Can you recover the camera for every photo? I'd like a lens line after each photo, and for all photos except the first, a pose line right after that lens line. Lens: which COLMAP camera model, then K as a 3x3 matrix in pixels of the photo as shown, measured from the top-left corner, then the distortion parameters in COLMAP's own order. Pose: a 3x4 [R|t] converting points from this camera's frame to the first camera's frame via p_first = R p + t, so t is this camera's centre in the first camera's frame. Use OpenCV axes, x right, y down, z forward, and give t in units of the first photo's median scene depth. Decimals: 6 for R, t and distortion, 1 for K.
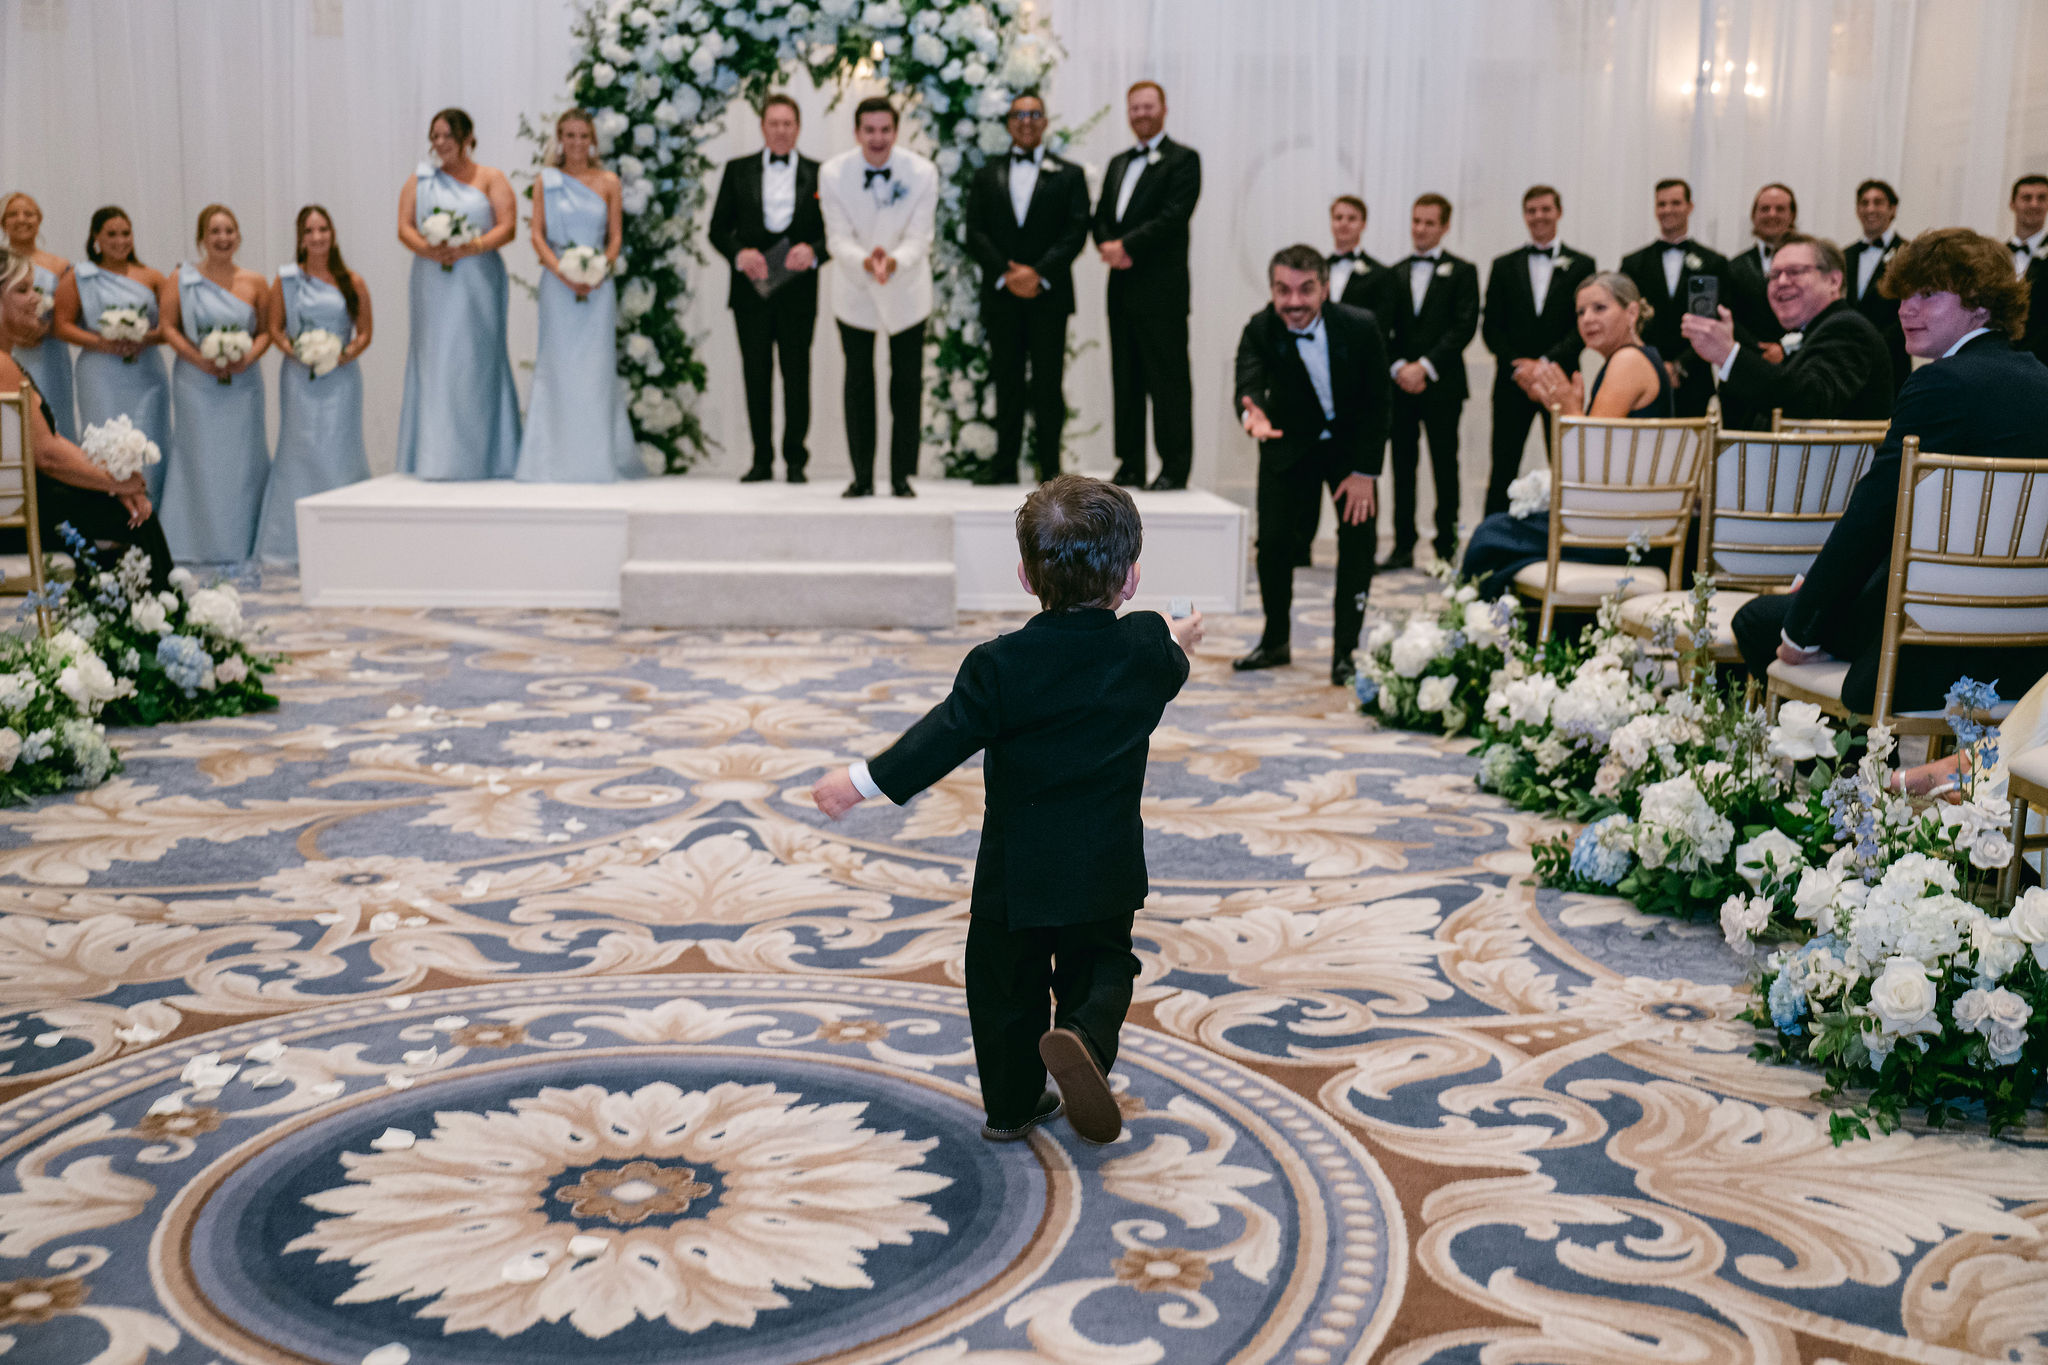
lens RADIAL K [[2120.4, 0, 964.0], [0, 2120.4, 711.8], [0, 0, 1]] dist [-0.000554, -0.006031]
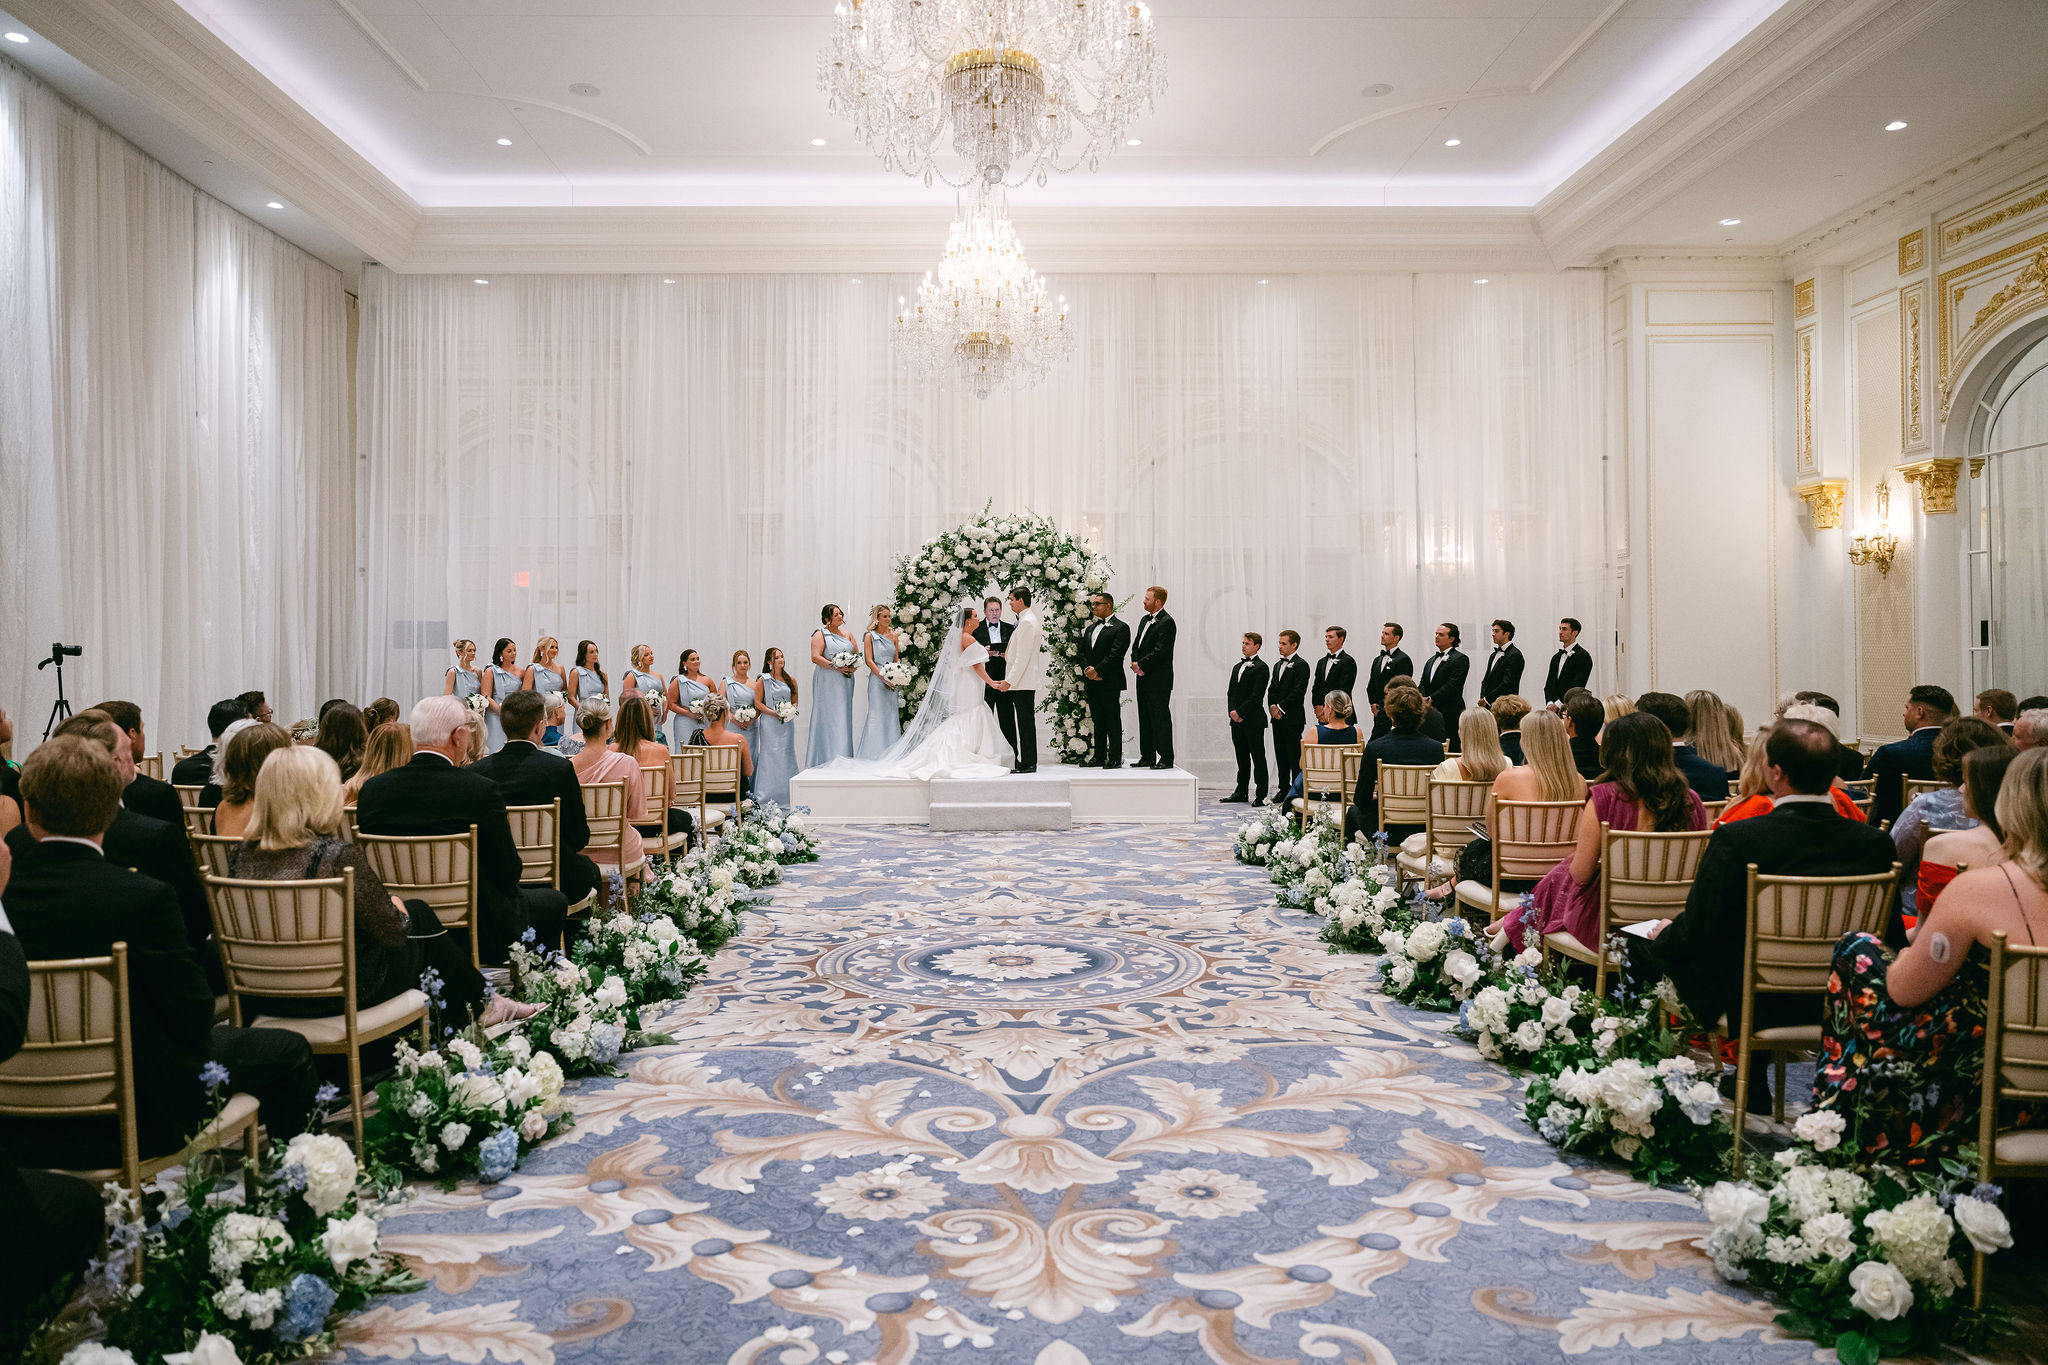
lens RADIAL K [[1405.0, 0, 990.9], [0, 1405.0, 679.7], [0, 0, 1]] dist [-0.006536, -0.003238]
pose [[0.998998, -0.014930, -0.042187, -0.033092], [0.008100, 0.987463, -0.157641, 0.053340], [0.044012, 0.157141, 0.986595, -0.737591]]
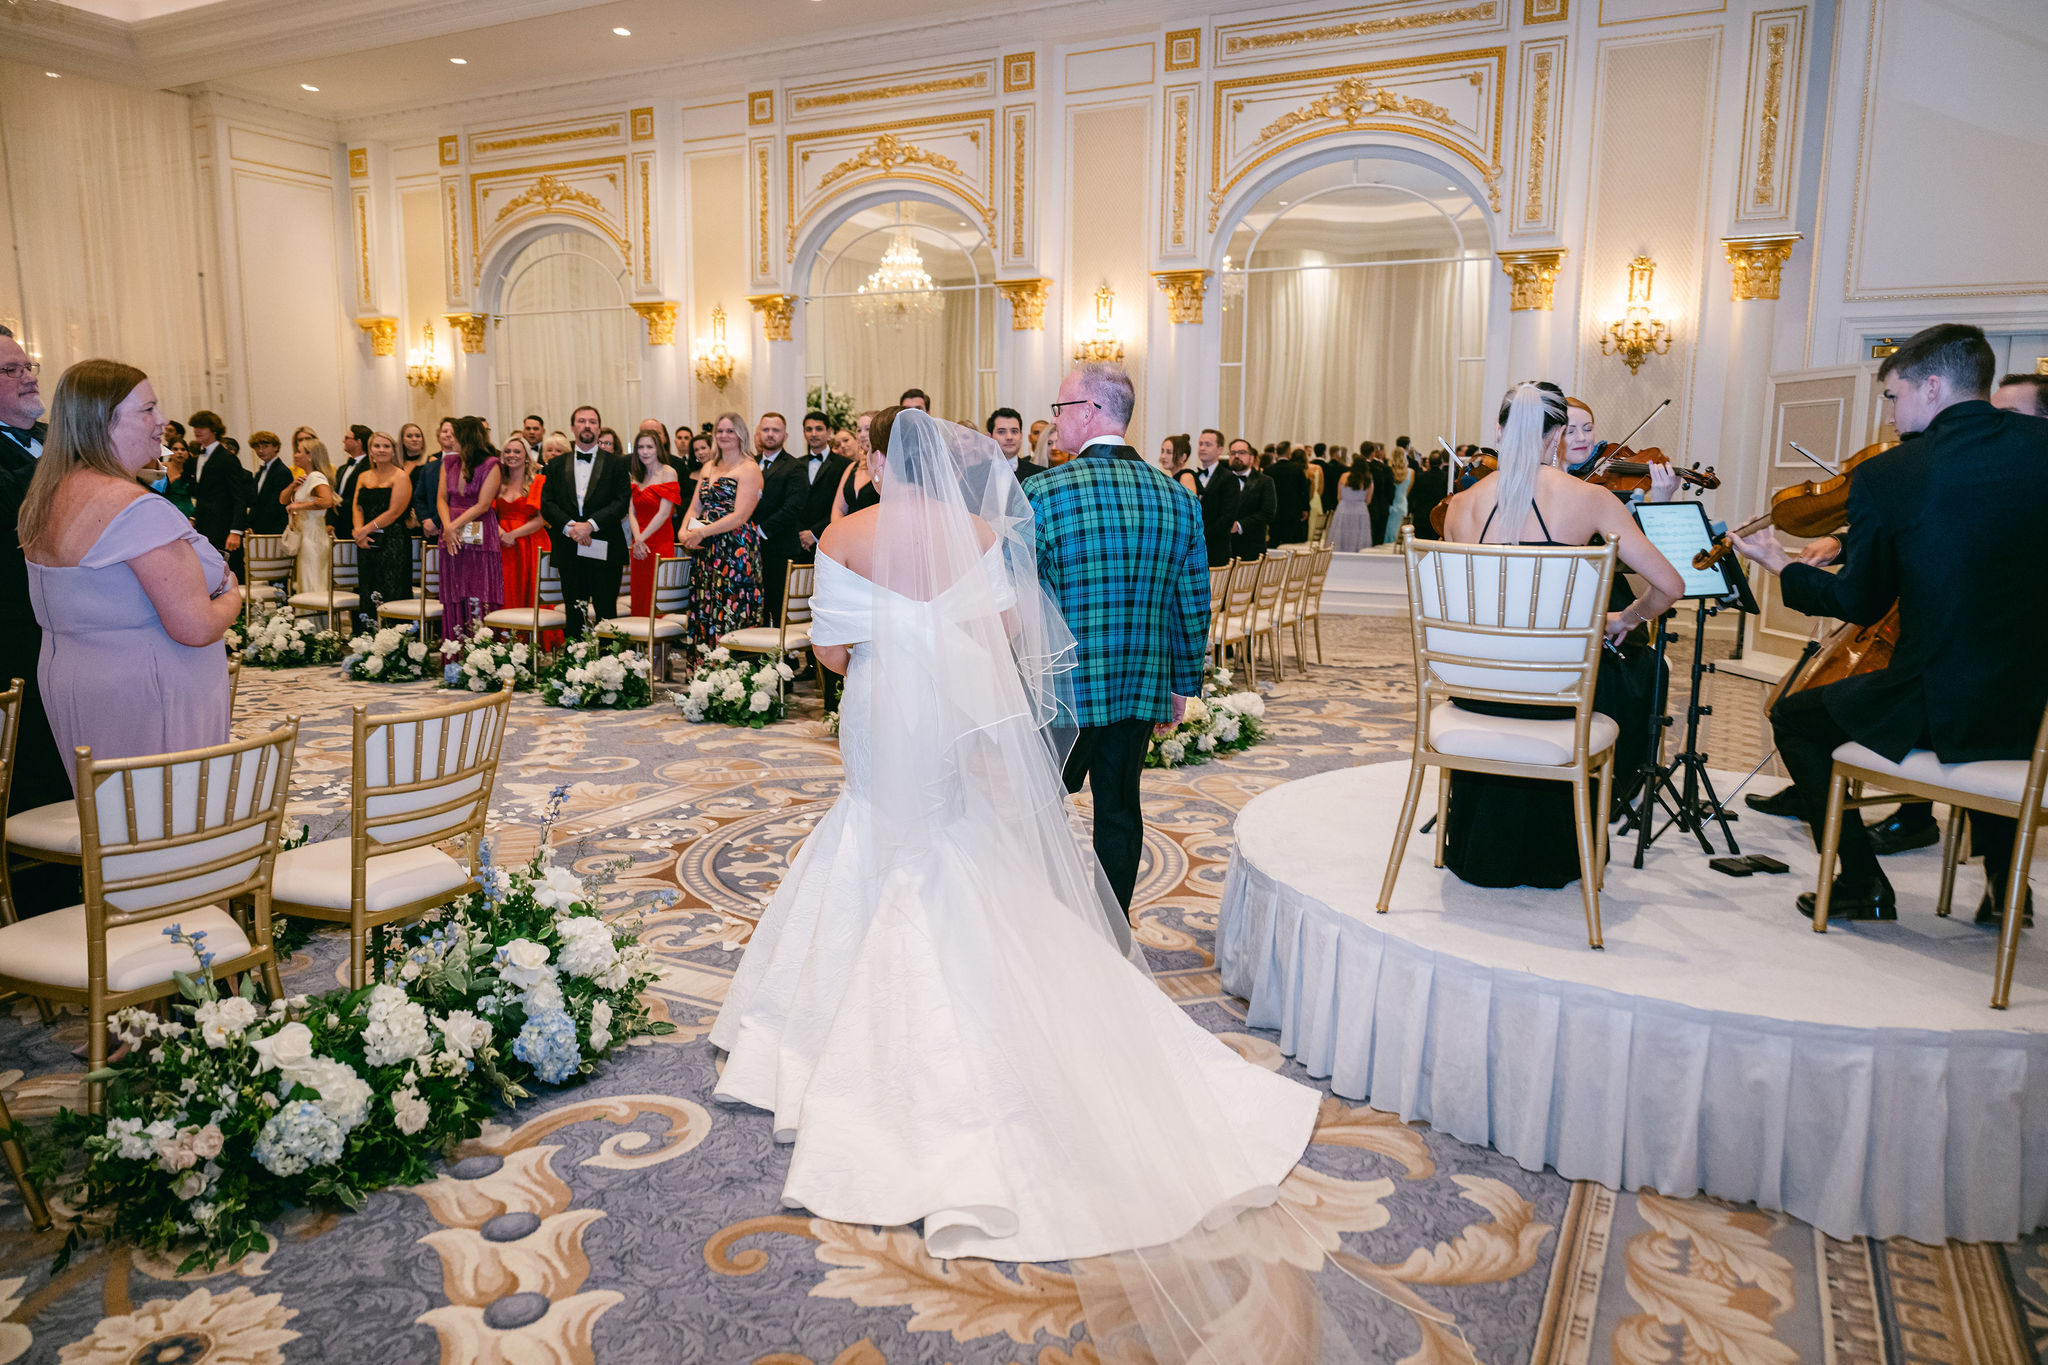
lens RADIAL K [[1405.0, 0, 990.9], [0, 1405.0, 679.7], [0, 0, 1]] dist [-0.006536, -0.003238]
pose [[0.532738, -0.130454, 0.836165, -0.715191], [0.138759, 0.988141, 0.065758, 0.116019], [-0.834827, 0.080993, 0.544521, -1.088951]]
